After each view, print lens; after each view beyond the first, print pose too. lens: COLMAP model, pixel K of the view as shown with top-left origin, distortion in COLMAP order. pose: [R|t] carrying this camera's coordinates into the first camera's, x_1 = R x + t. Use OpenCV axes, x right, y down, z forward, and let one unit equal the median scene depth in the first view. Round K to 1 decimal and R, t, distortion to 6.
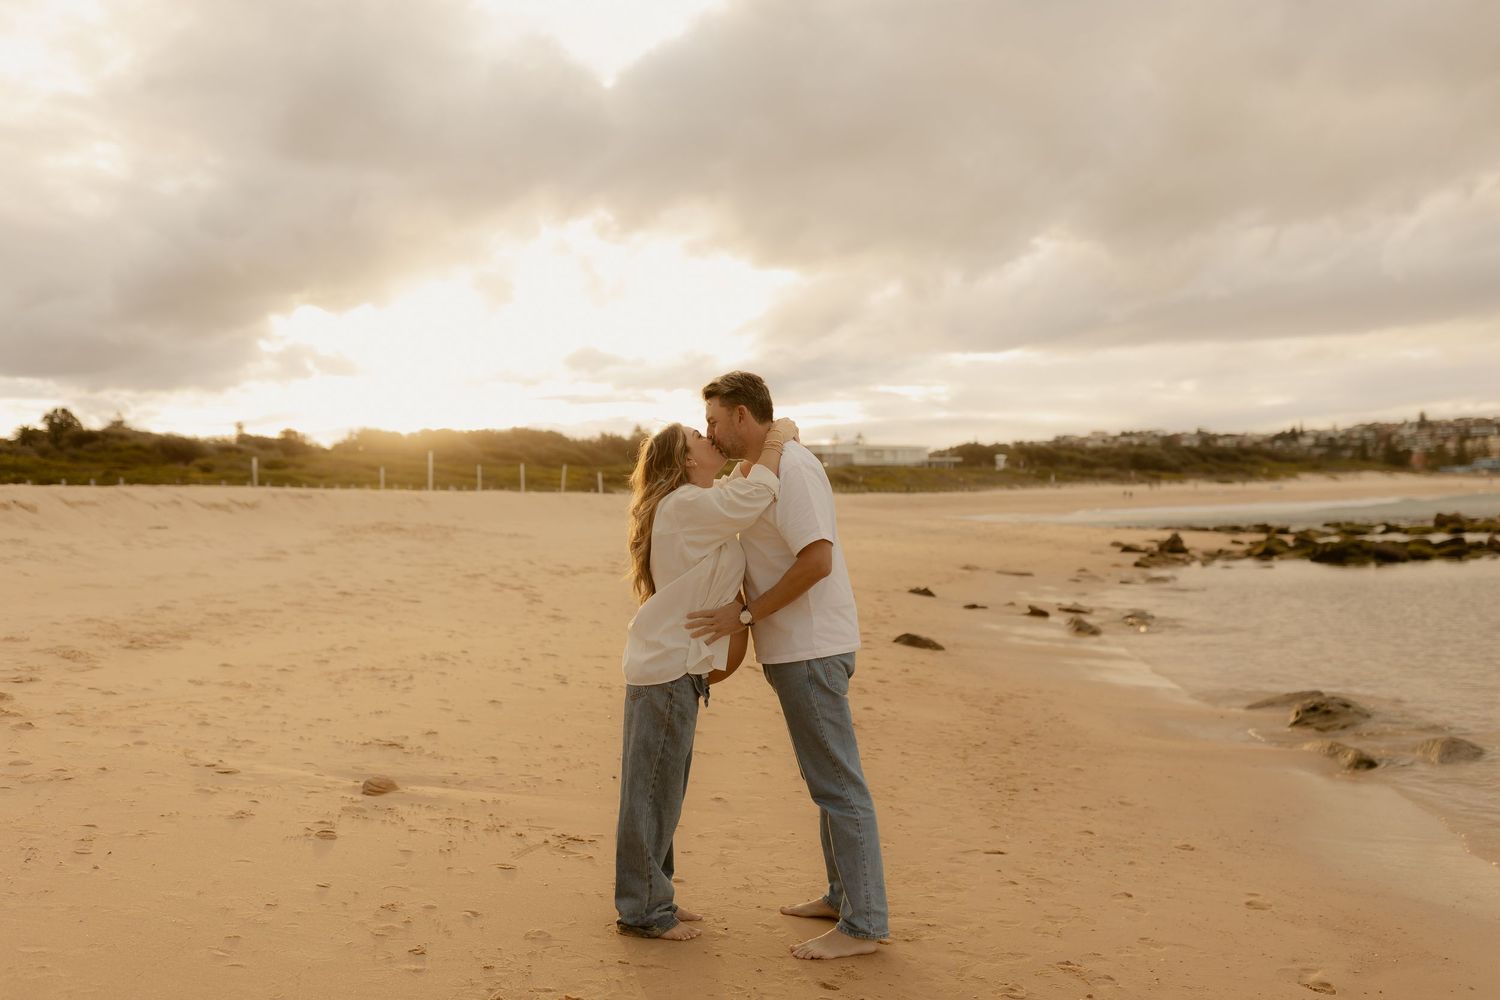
lens RADIAL K [[1503.5, 0, 810.0], [0, 1503.5, 505.4], [0, 0, 1]] dist [0.023521, 0.004590]
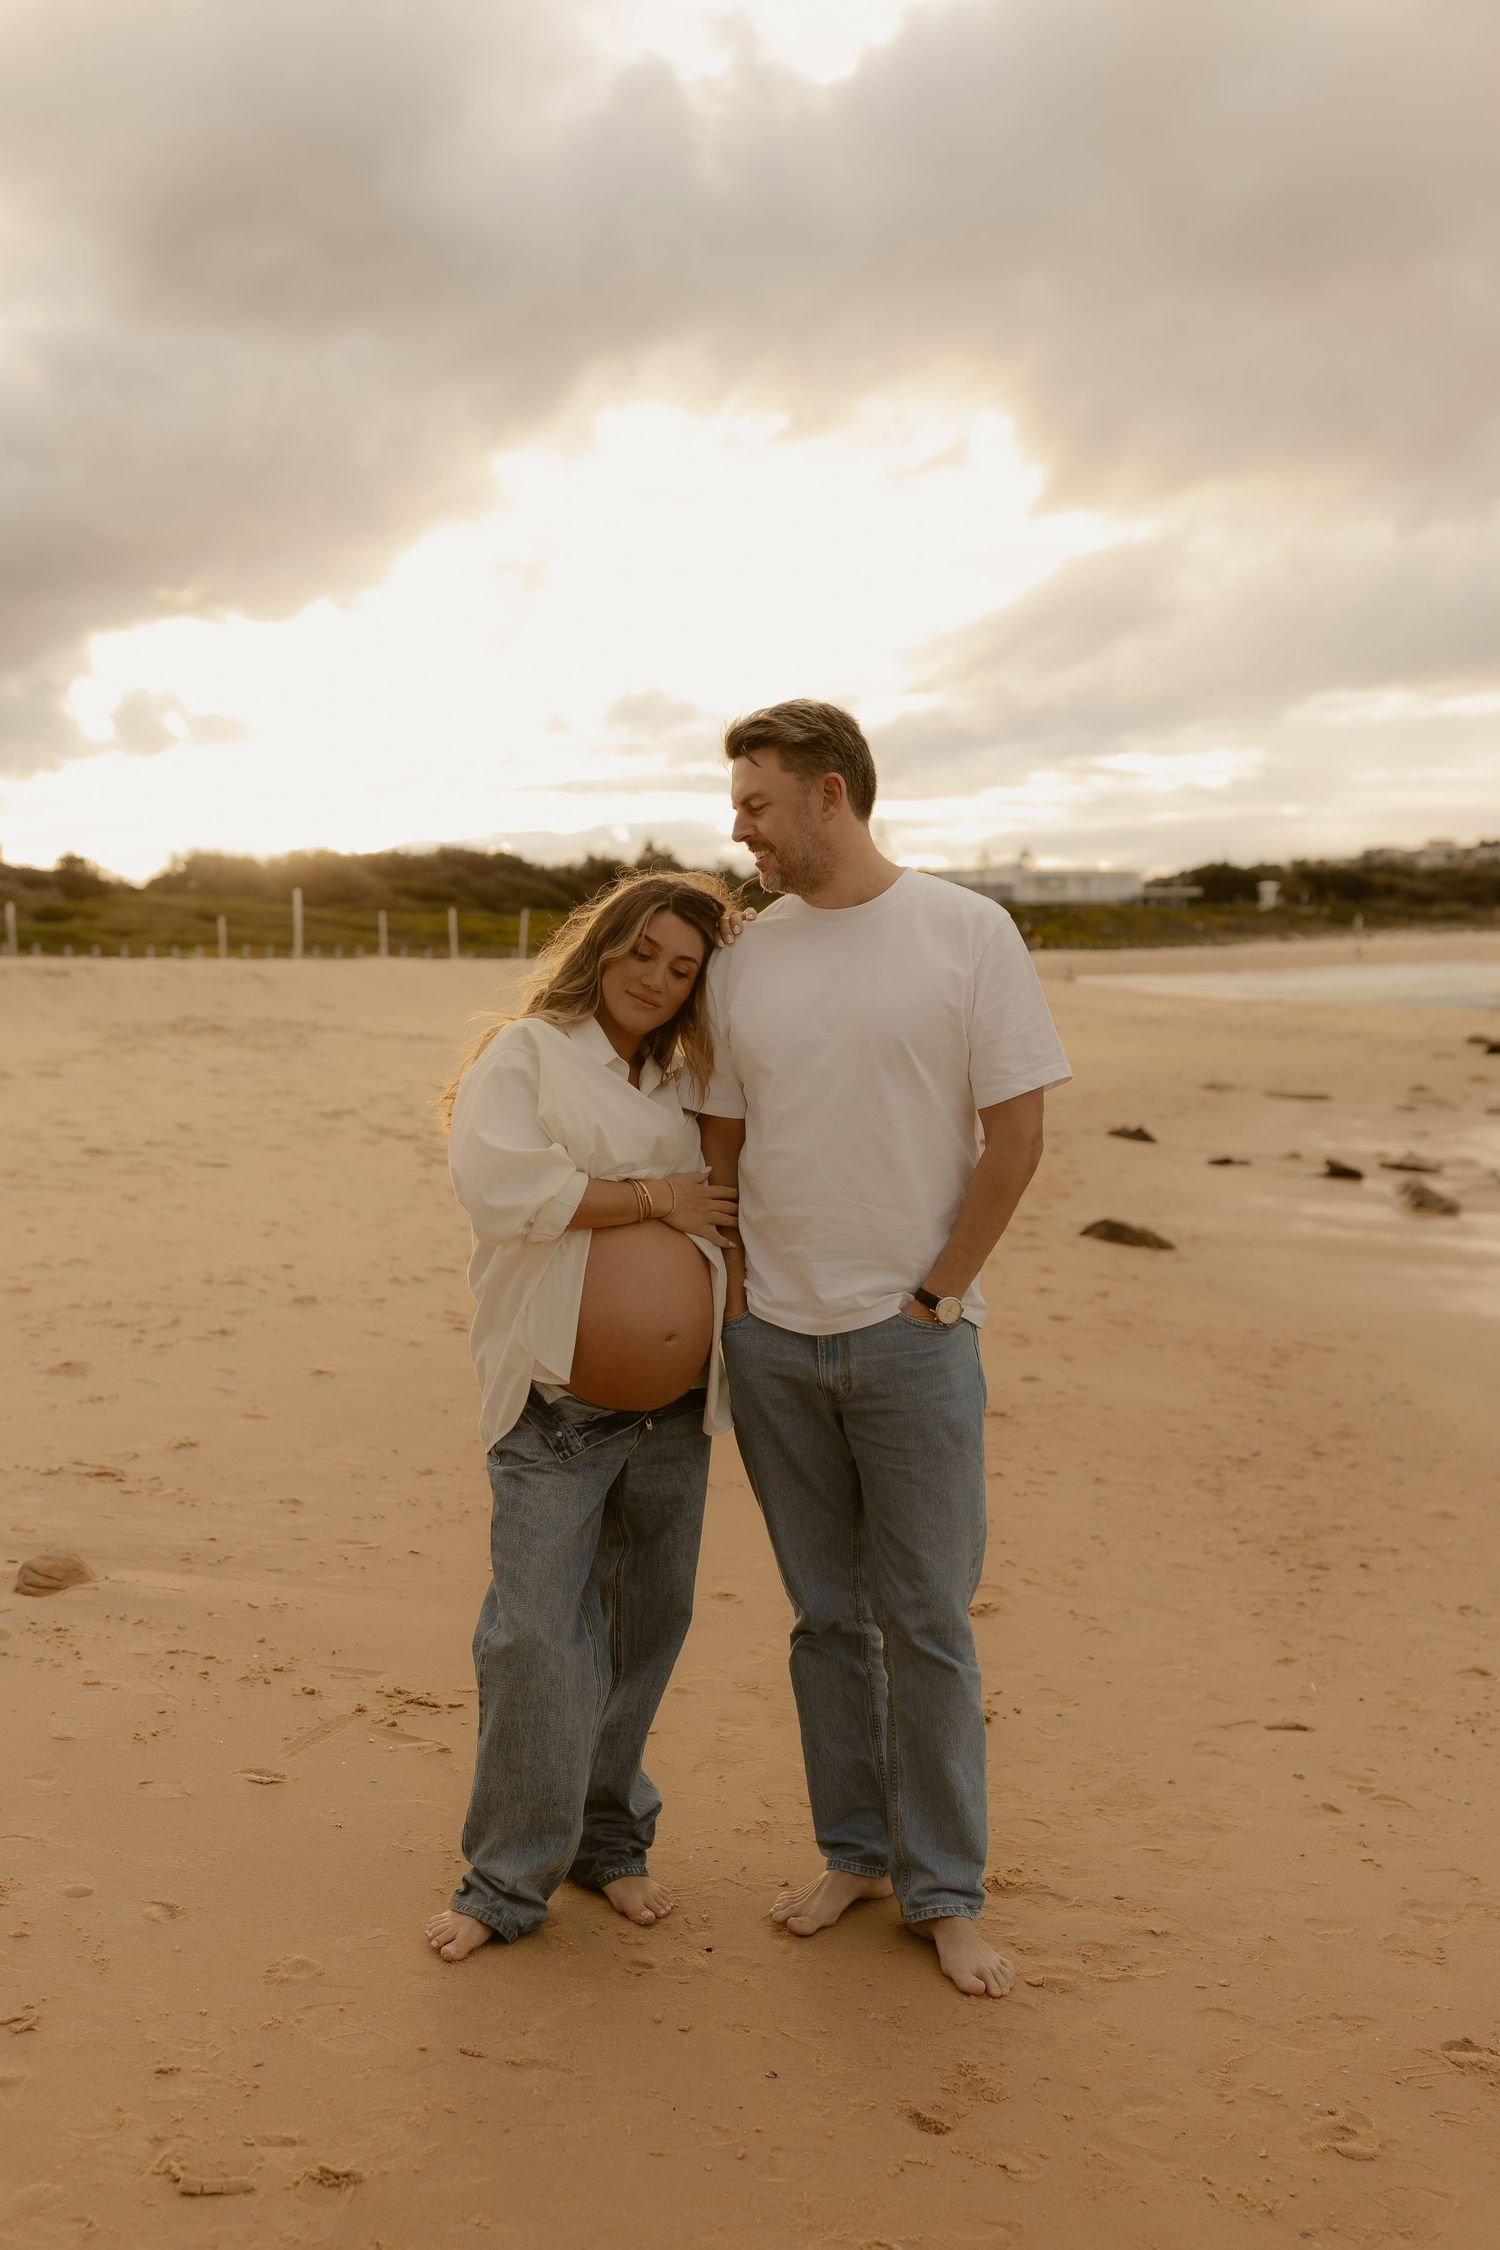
lens RADIAL K [[2255.3, 0, 750.0], [0, 2255.3, 1125.0], [0, 0, 1]] dist [0.023521, 0.004590]
pose [[0.995822, -0.001170, -0.091305, 0.009612], [0.008013, 0.997180, 0.074612, -0.010475], [0.090961, -0.075032, 0.993024, 0.155860]]
